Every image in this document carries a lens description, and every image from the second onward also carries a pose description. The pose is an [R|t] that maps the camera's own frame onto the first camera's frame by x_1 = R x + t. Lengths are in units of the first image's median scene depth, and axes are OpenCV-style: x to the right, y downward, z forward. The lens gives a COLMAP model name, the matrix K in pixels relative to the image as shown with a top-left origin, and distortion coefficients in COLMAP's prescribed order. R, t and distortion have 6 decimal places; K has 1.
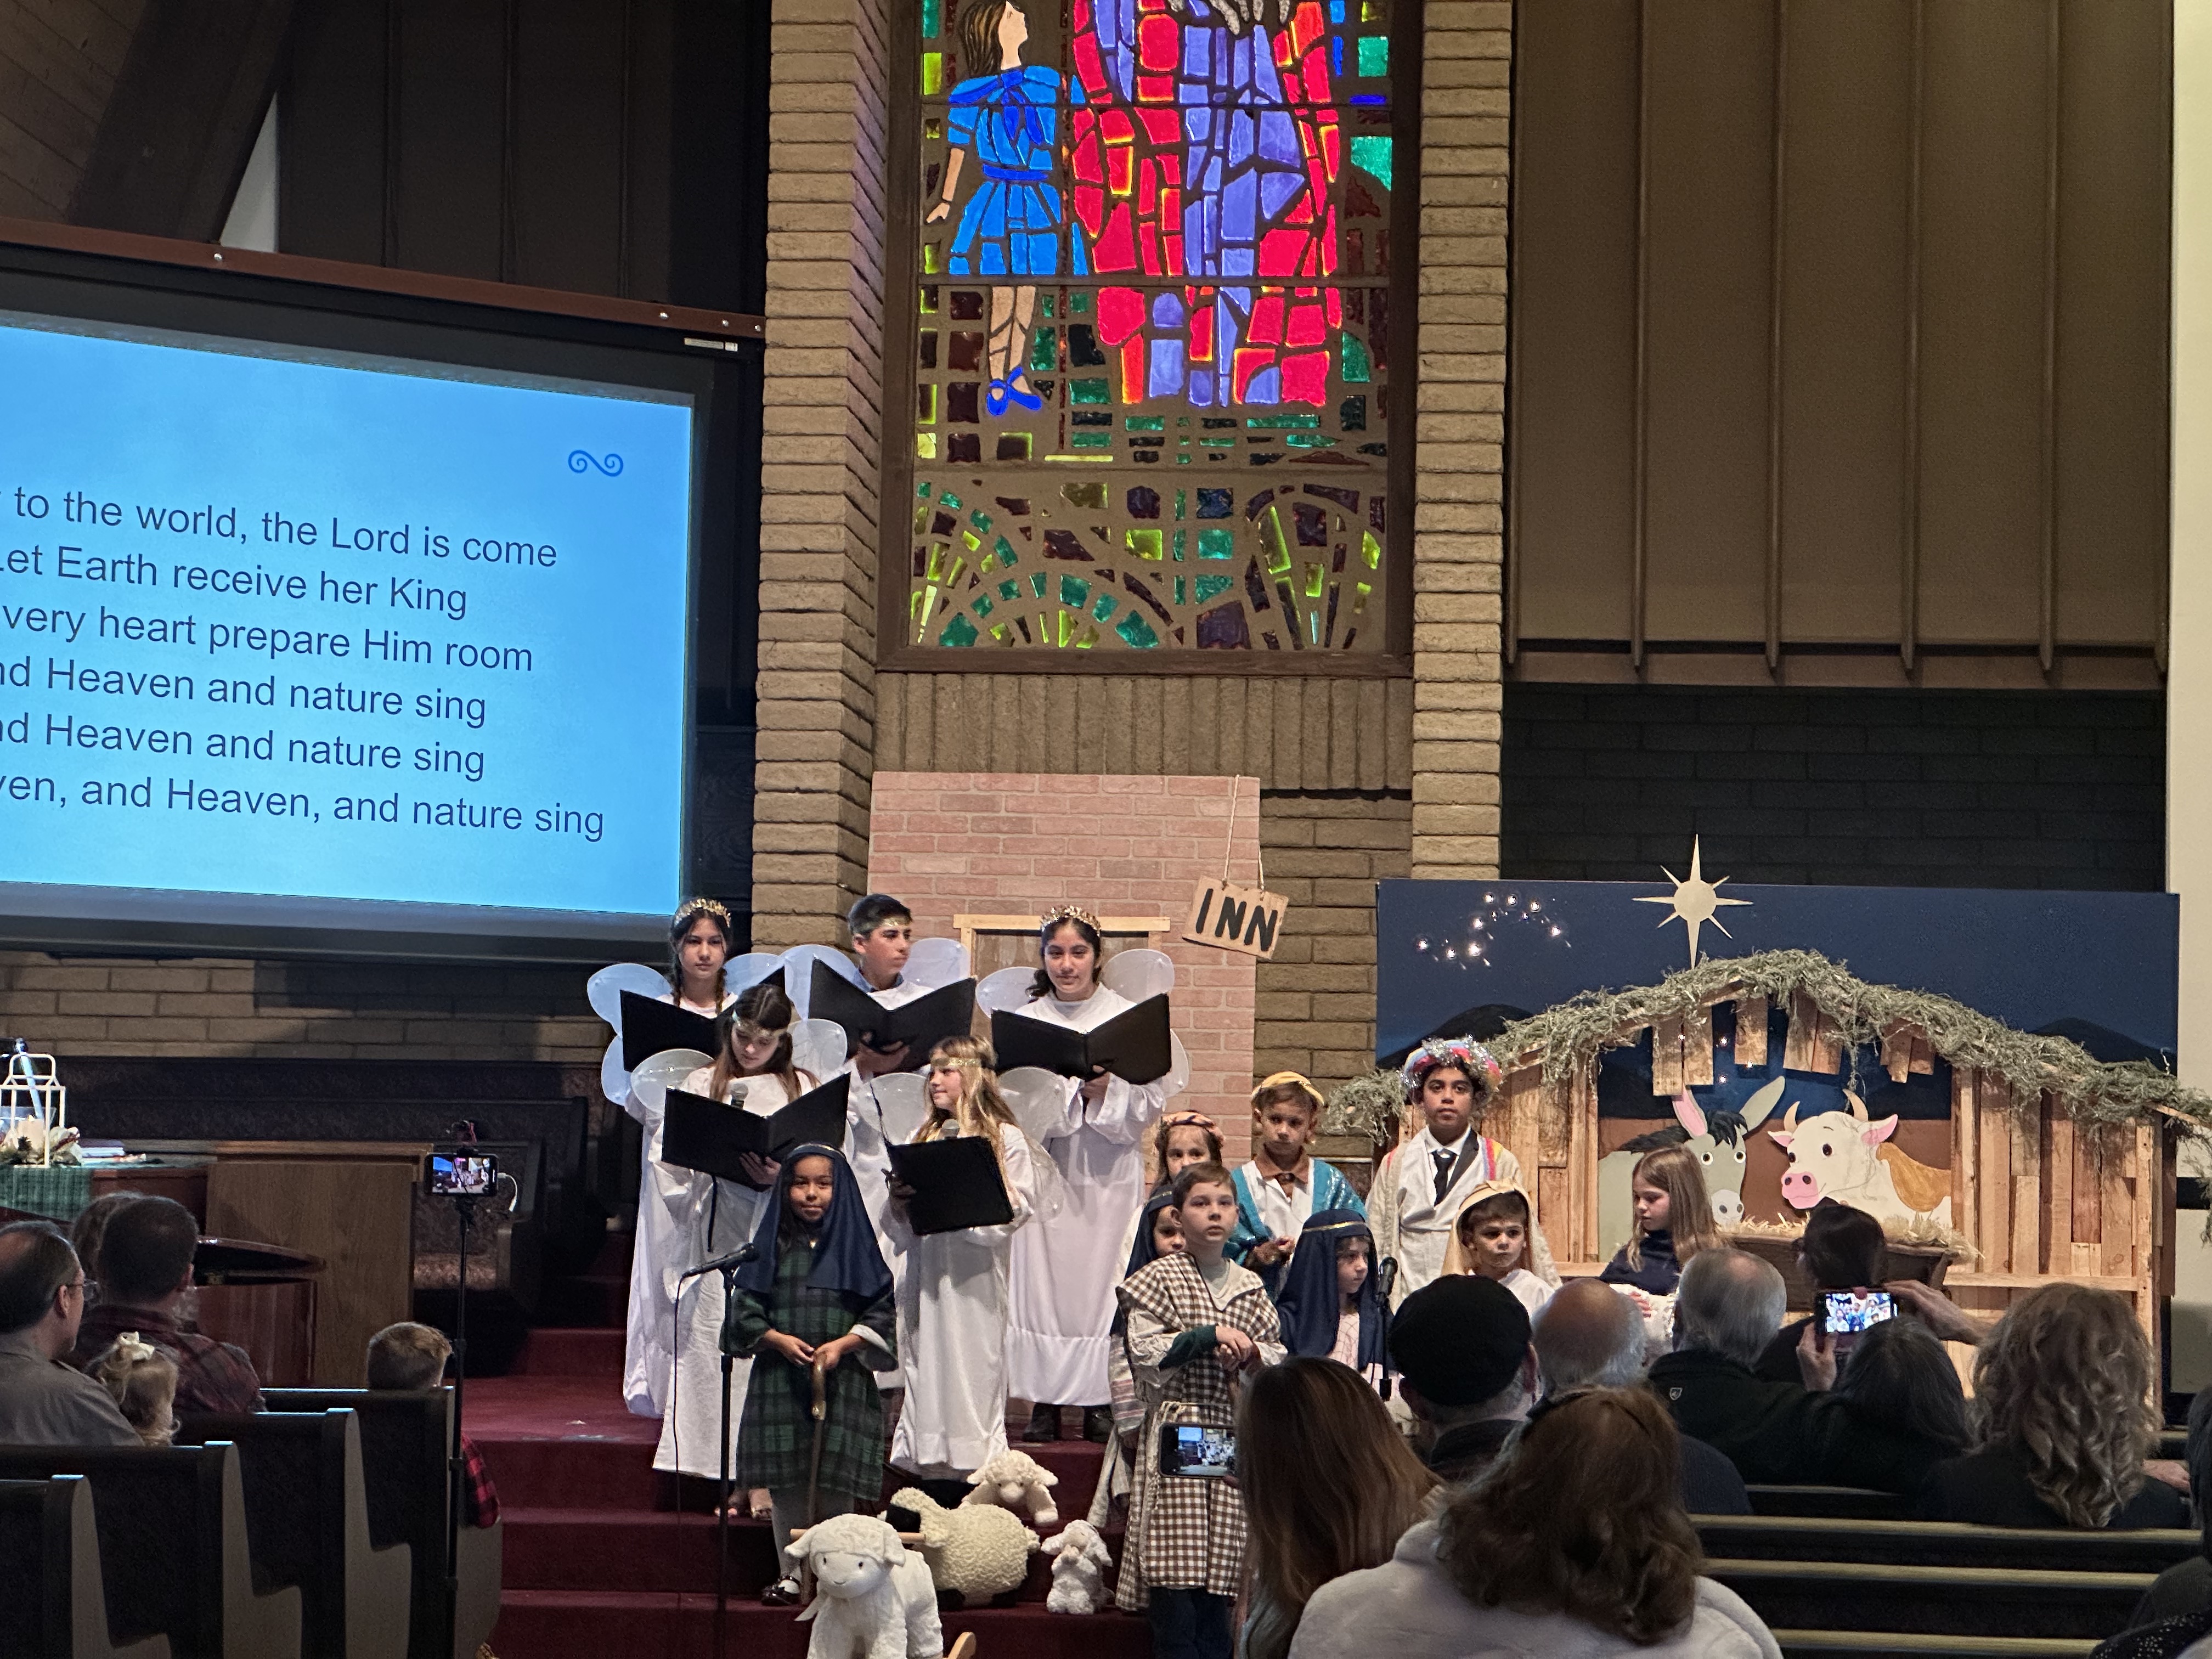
lens RADIAL K [[4960.7, 0, 1166.9], [0, 4960.7, 776.5], [0, 0, 1]] dist [0.113420, 0.000000]
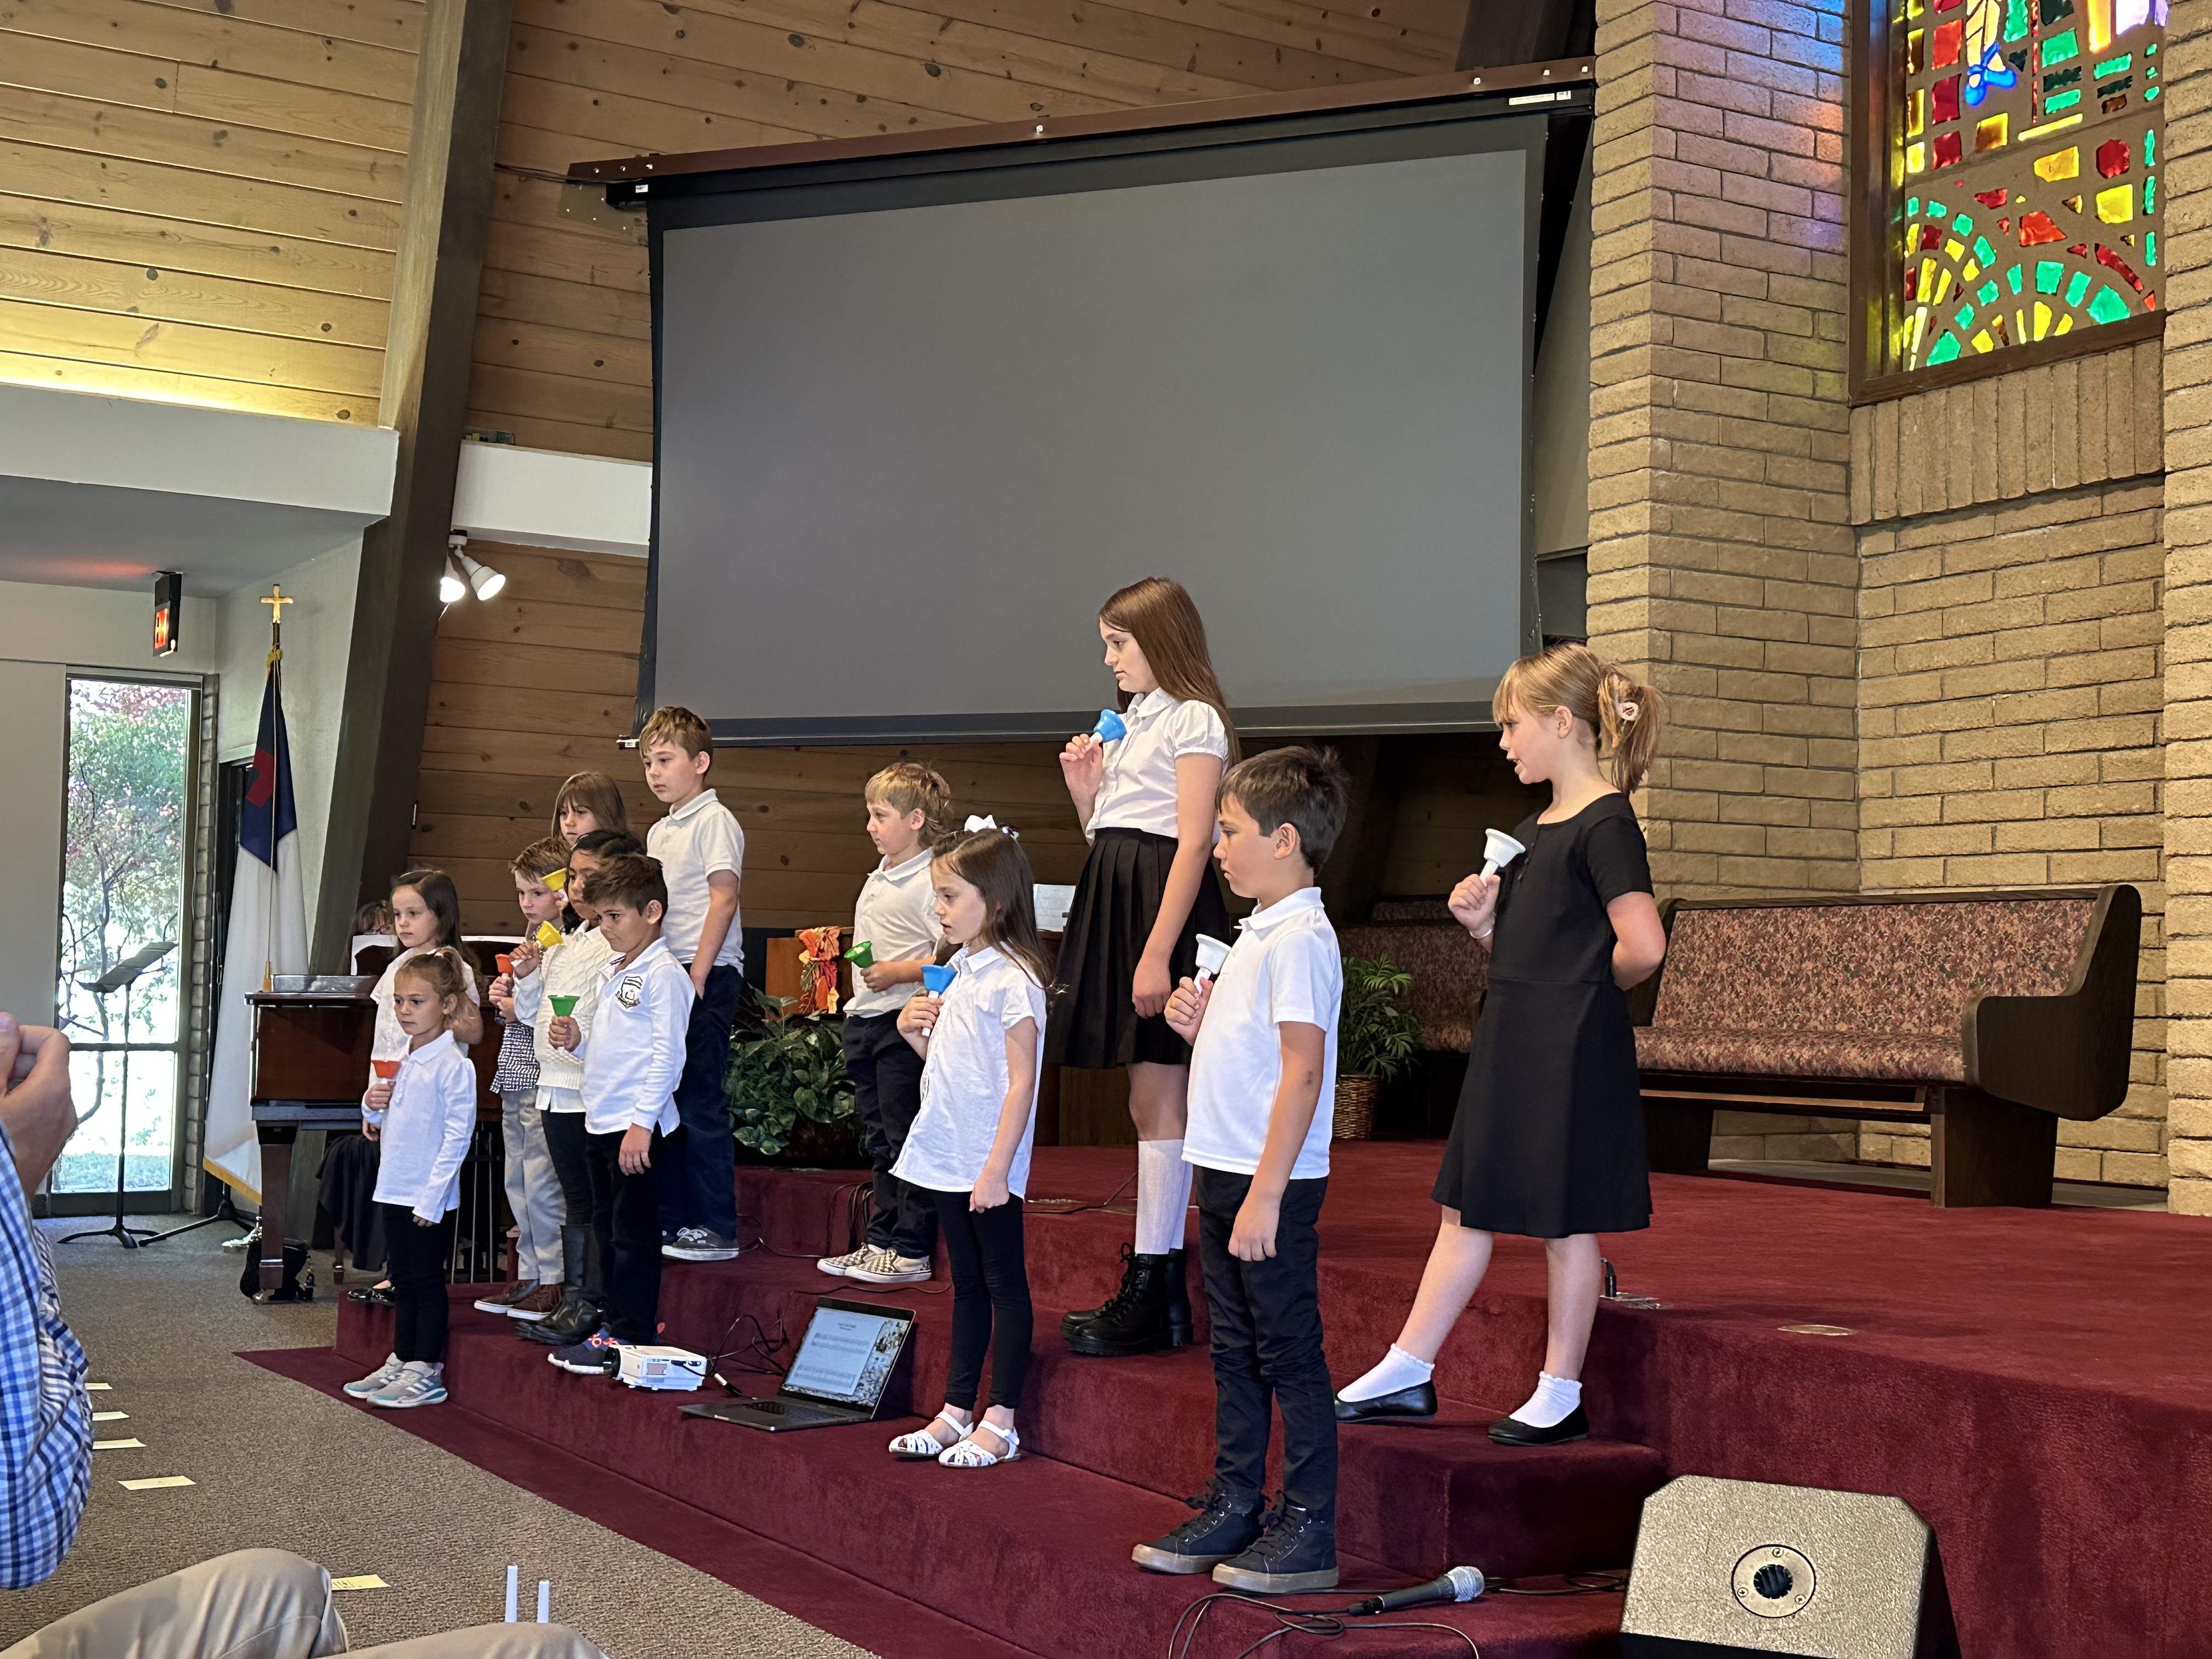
lens RADIAL K [[2866.6, 0, 1229.2], [0, 2866.6, 801.6], [0, 0, 1]] dist [0.149942, 0.000000]
pose [[0.575009, -0.070385, -0.815114, 0.334284], [0.056887, 0.997321, -0.045989, 0.075775], [0.816167, -0.019925, 0.577473, 0.617465]]
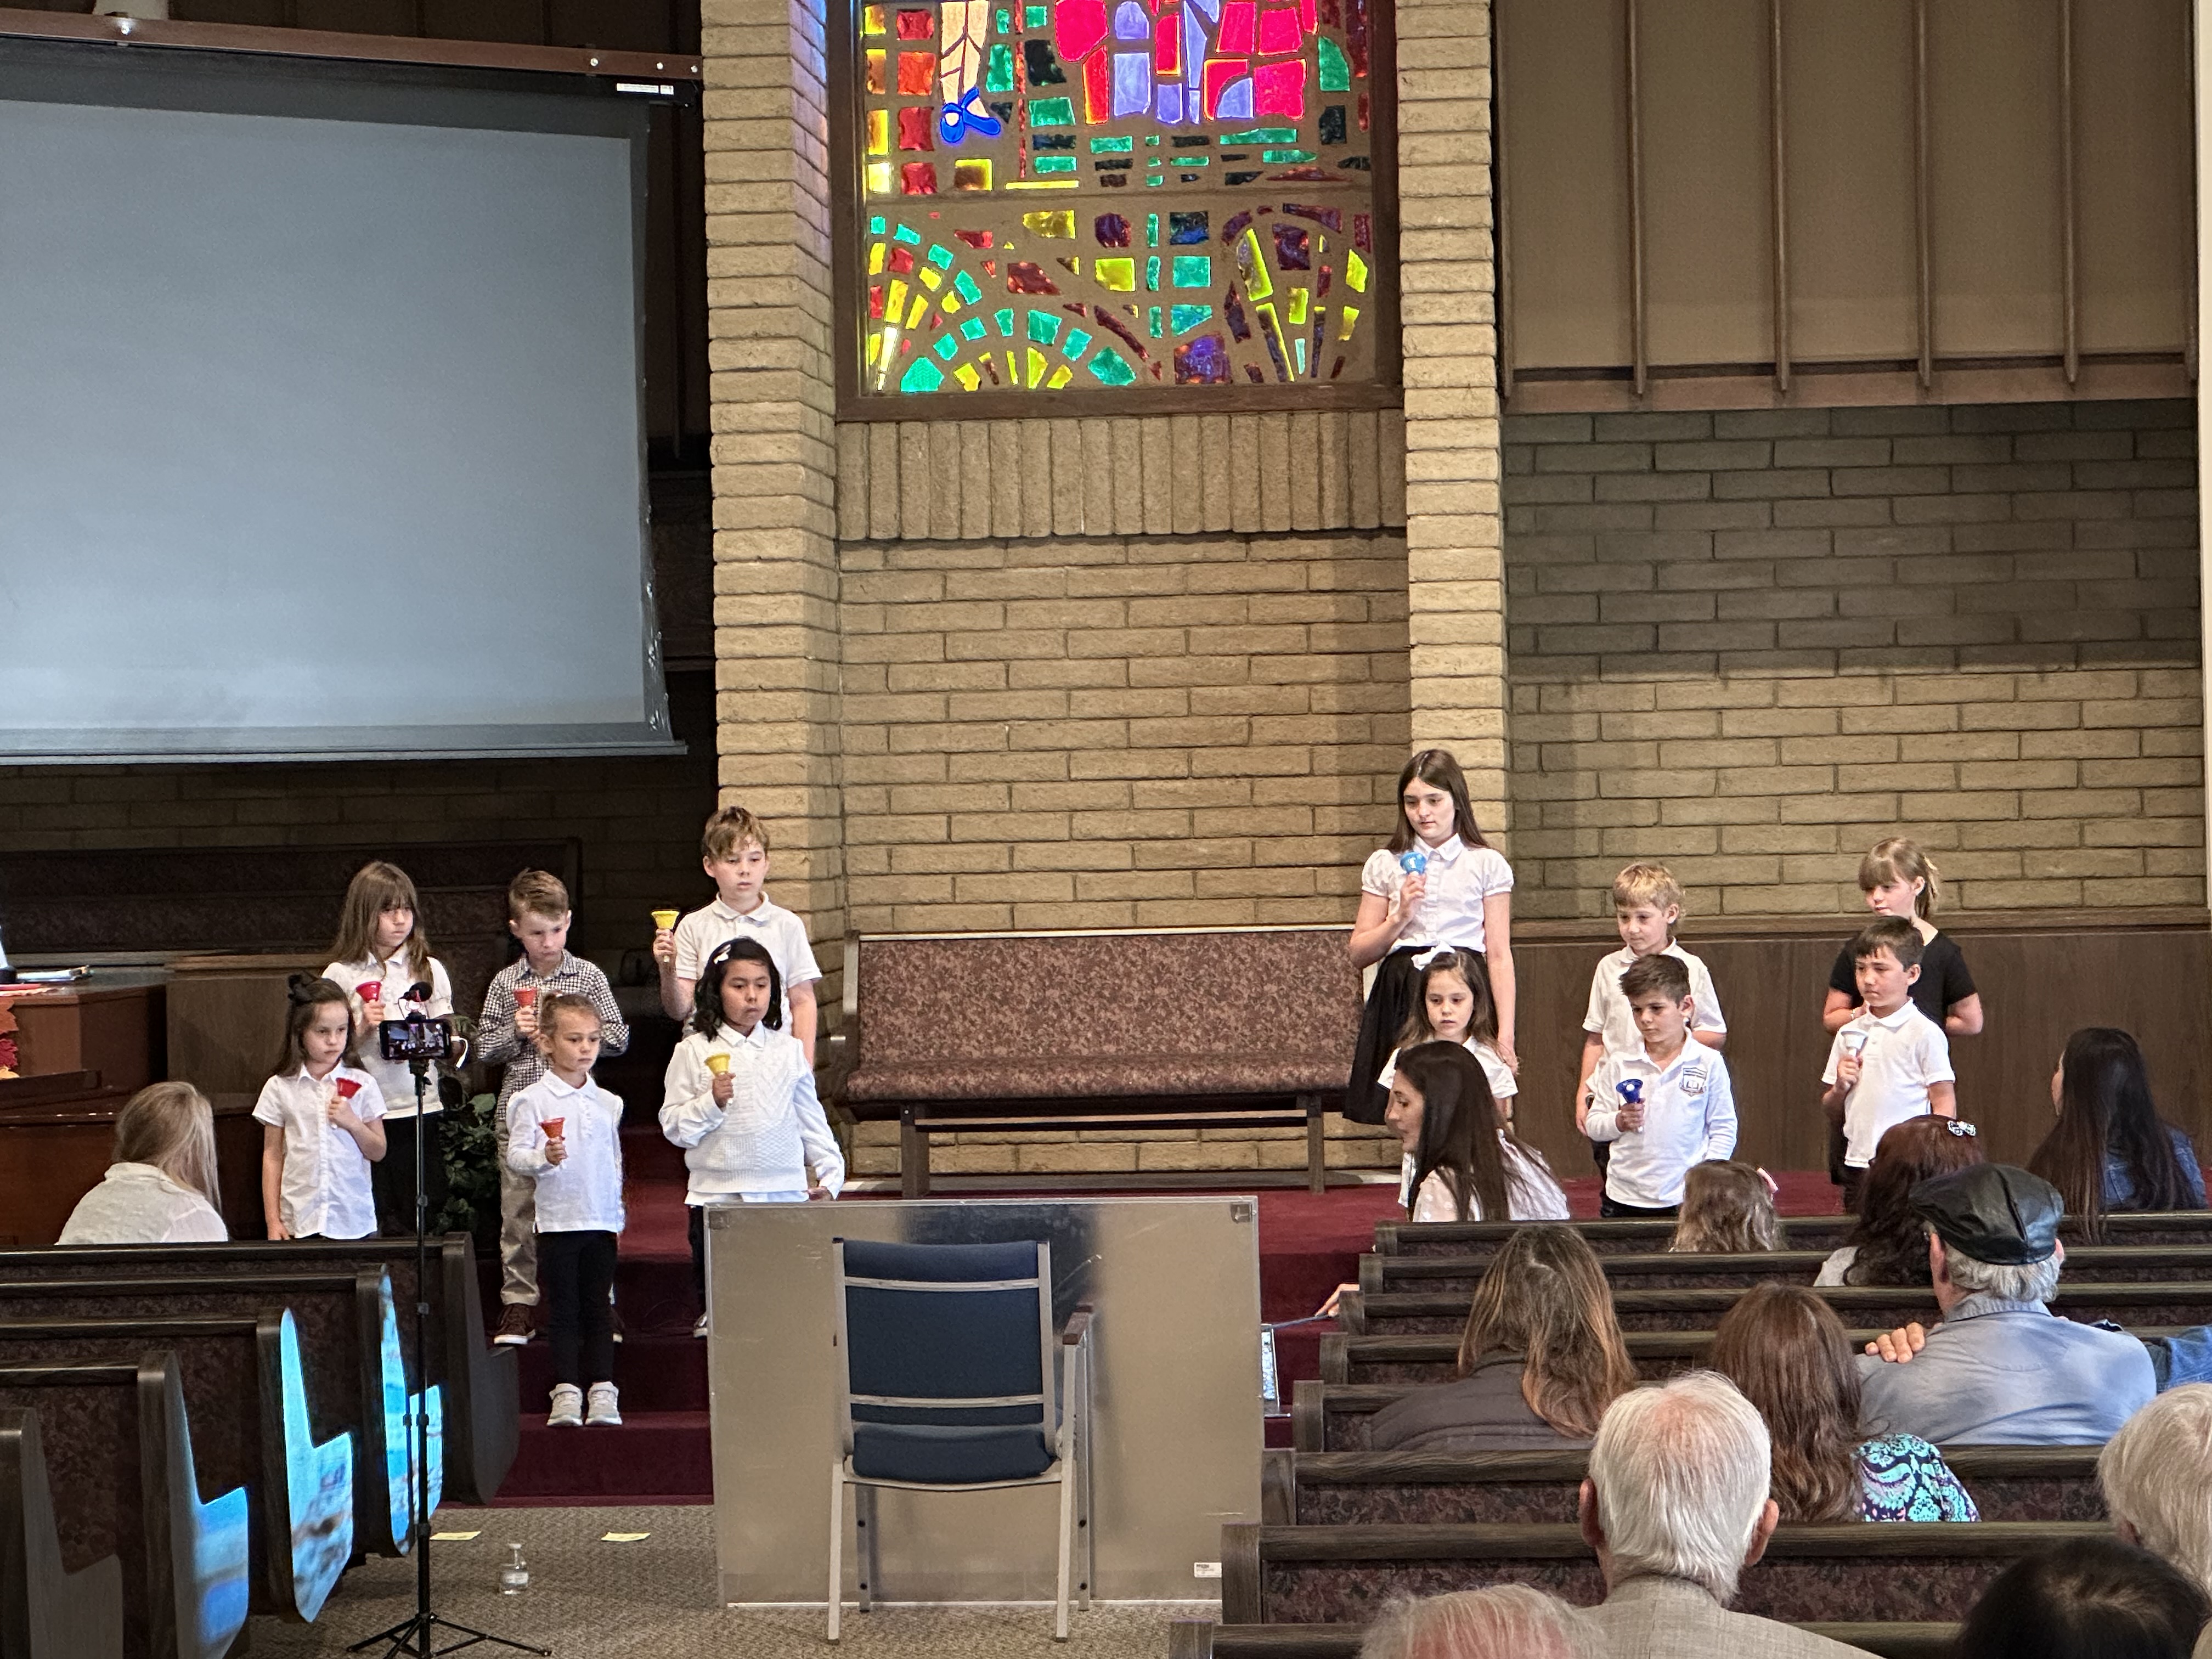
lens RADIAL K [[6063.7, 0, 1170.3], [0, 6063.7, 735.1], [0, 0, 1]] dist [0.082339, 0.000000]
pose [[0.999243, -0.038855, -0.001712, 0.004709], [0.038885, 0.997211, 0.063701, -0.034720], [-0.000768, -0.063720, 0.997968, -0.157991]]
